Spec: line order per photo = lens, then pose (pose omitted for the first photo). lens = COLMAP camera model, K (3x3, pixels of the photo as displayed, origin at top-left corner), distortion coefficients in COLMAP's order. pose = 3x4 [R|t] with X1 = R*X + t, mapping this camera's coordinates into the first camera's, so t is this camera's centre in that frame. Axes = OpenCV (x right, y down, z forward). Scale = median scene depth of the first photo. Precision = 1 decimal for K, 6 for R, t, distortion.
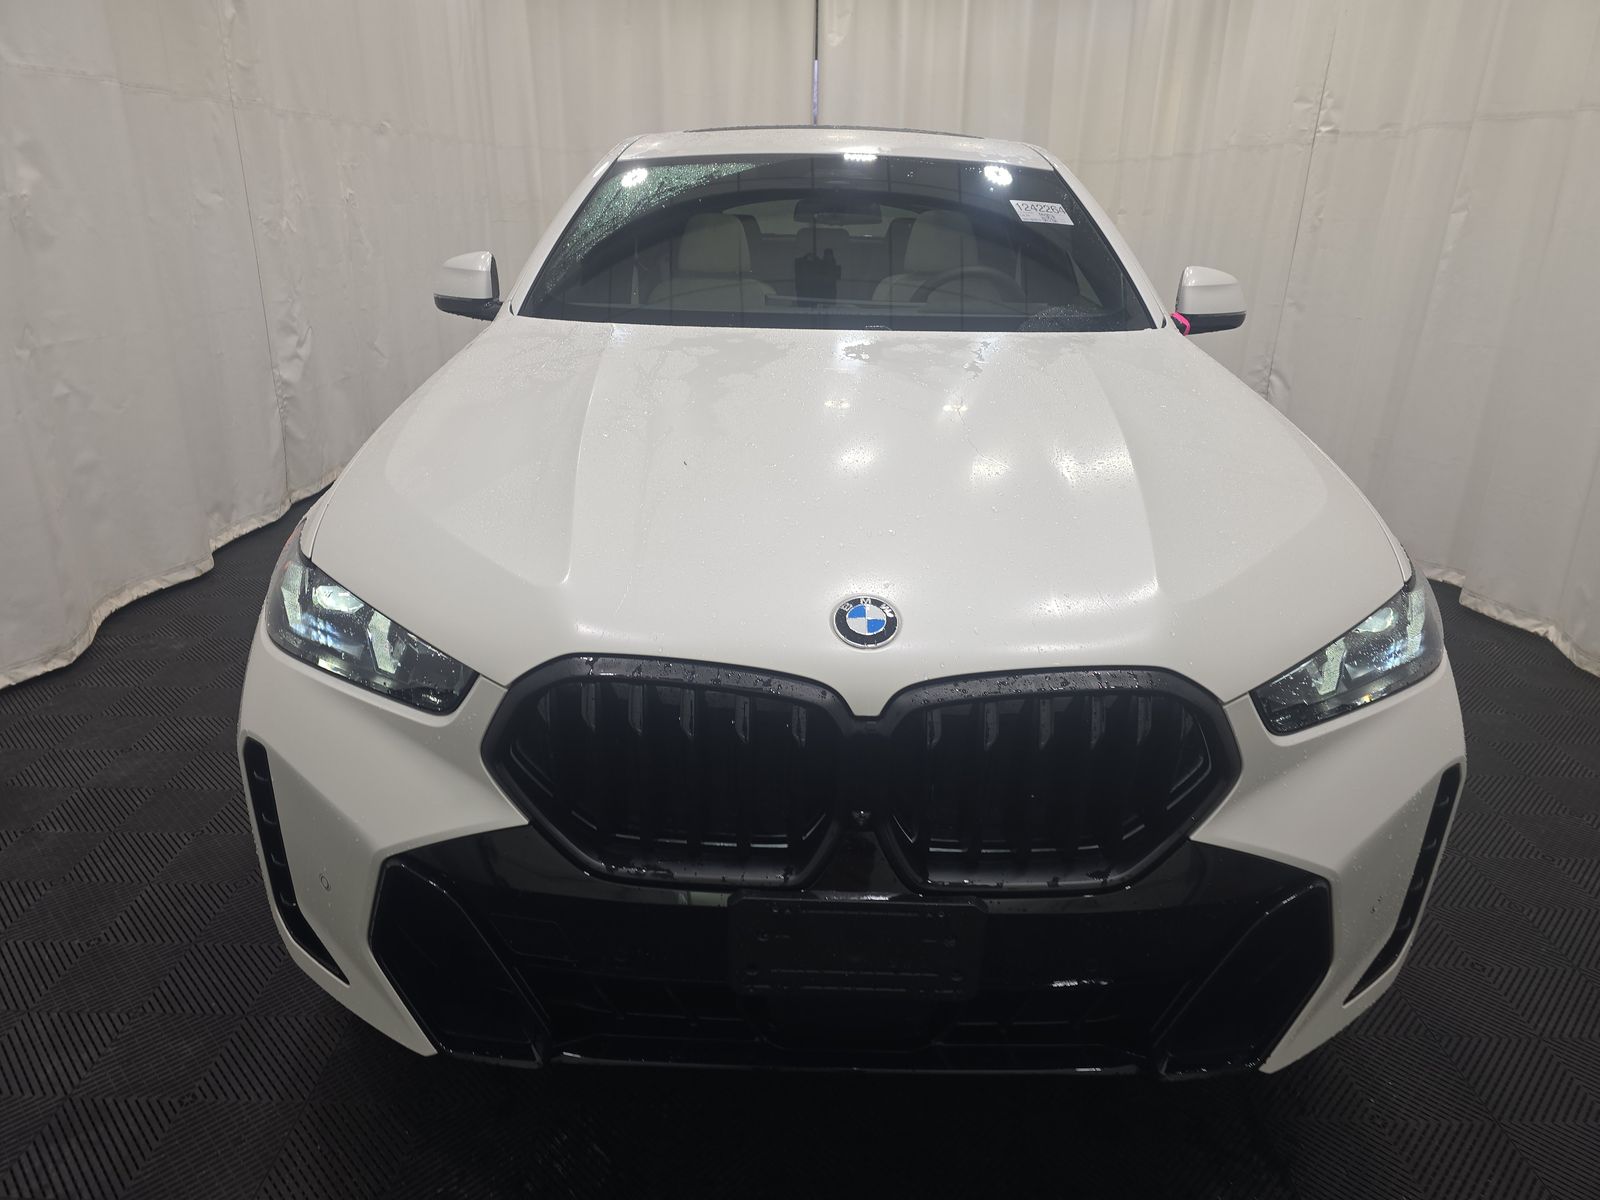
lens RADIAL K [[1071.5, 0, 800.0], [0, 1071.5, 600.0], [0, 0, 1]] dist [0.065917, -0.060716]
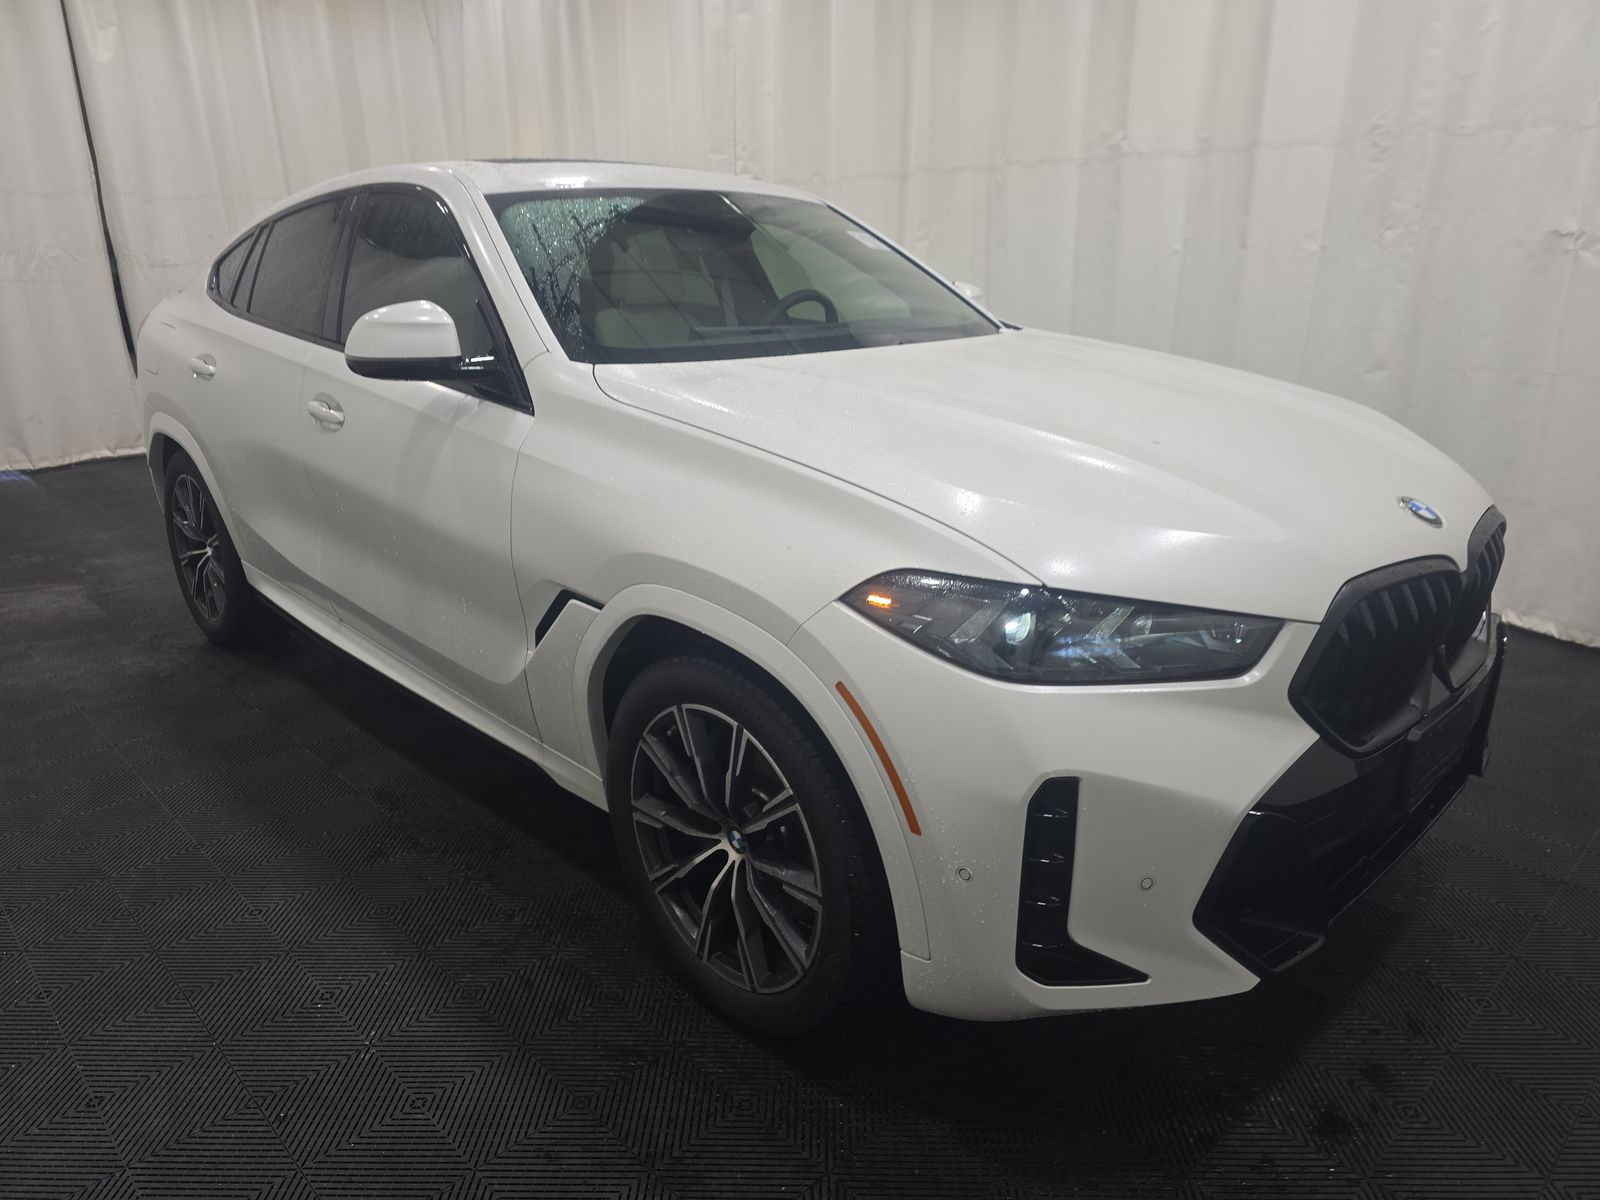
lens RADIAL K [[1071.5, 0, 800.0], [0, 1071.5, 600.0], [0, 0, 1]] dist [0.065917, -0.060716]
pose [[0.707390, -0.240964, 0.664481, -0.586236], [0.262664, 0.962390, 0.069370, -0.071510], [-0.656206, 0.125464, 0.744078, 0.191880]]
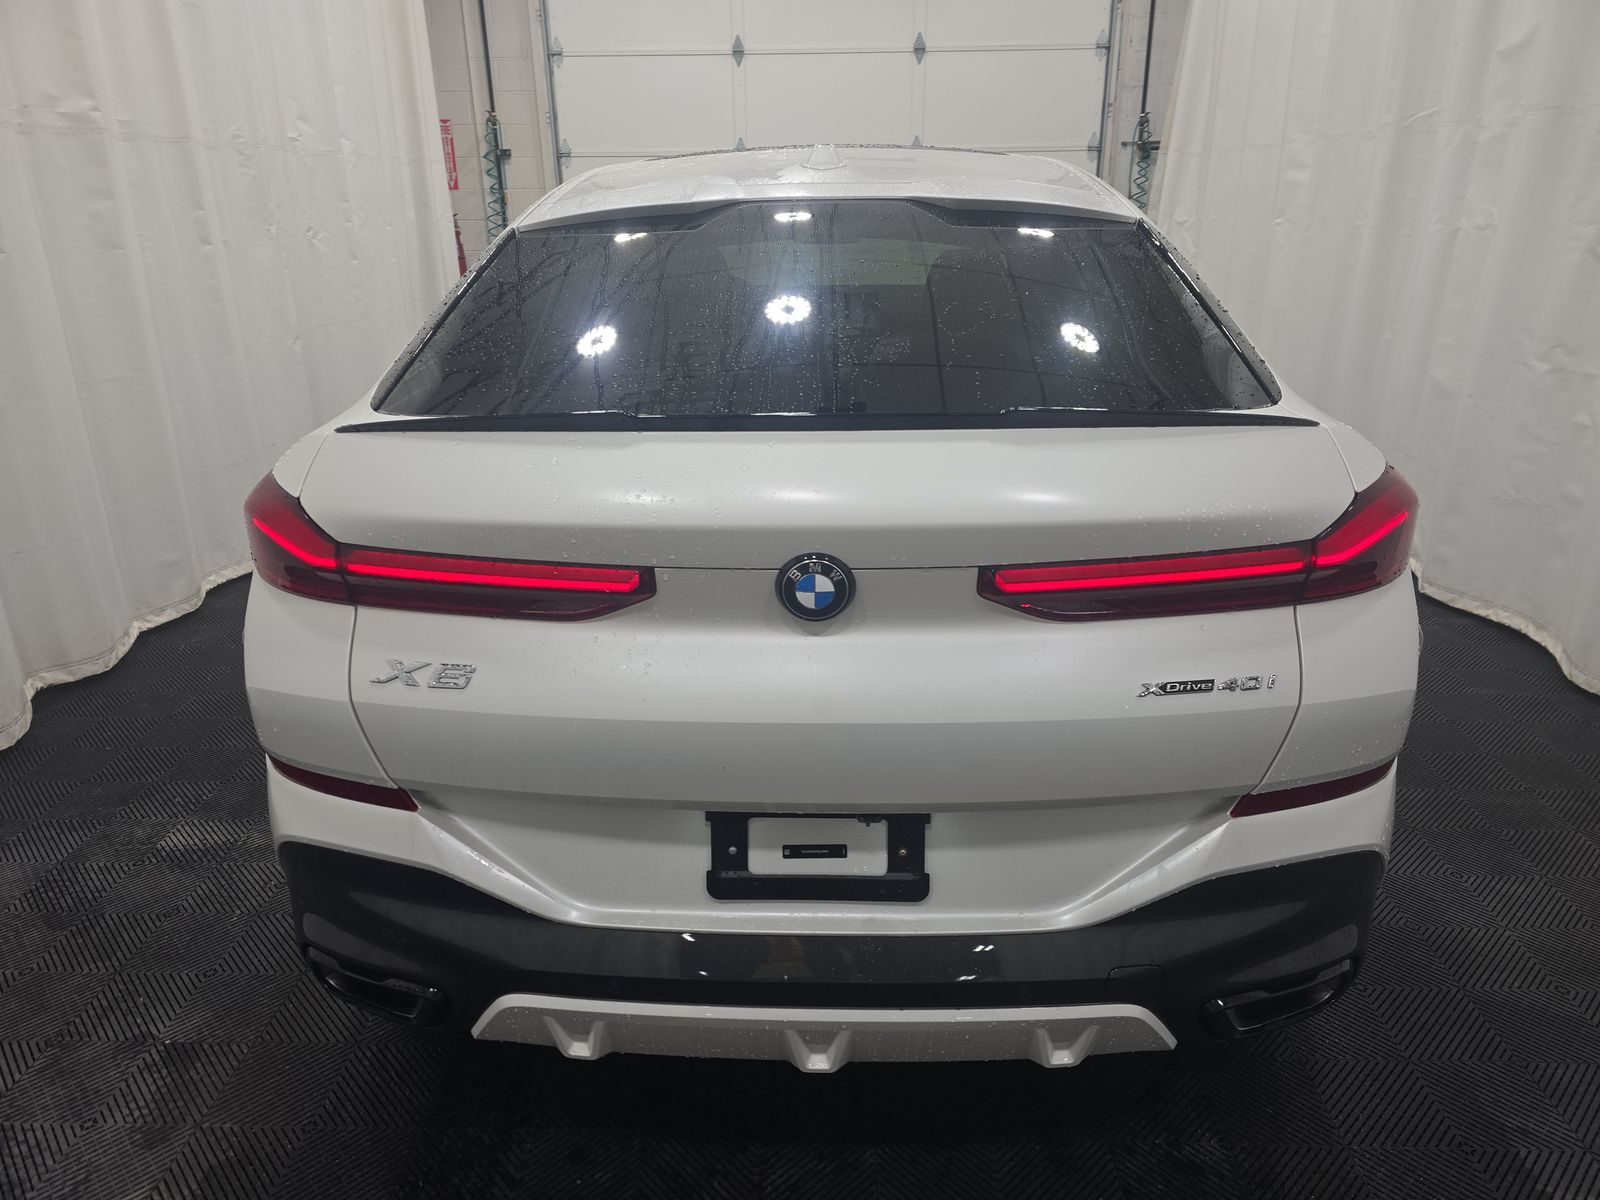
lens RADIAL K [[1071.5, 0, 800.0], [0, 1071.5, 600.0], [0, 0, 1]] dist [0.065917, -0.060716]
pose [[-0.999603, -0.017747, 0.021898, 0.012821], [0.000621, 0.762846, 0.646580, -0.738000], [-0.028180, 0.646336, -0.762532, 1.938304]]
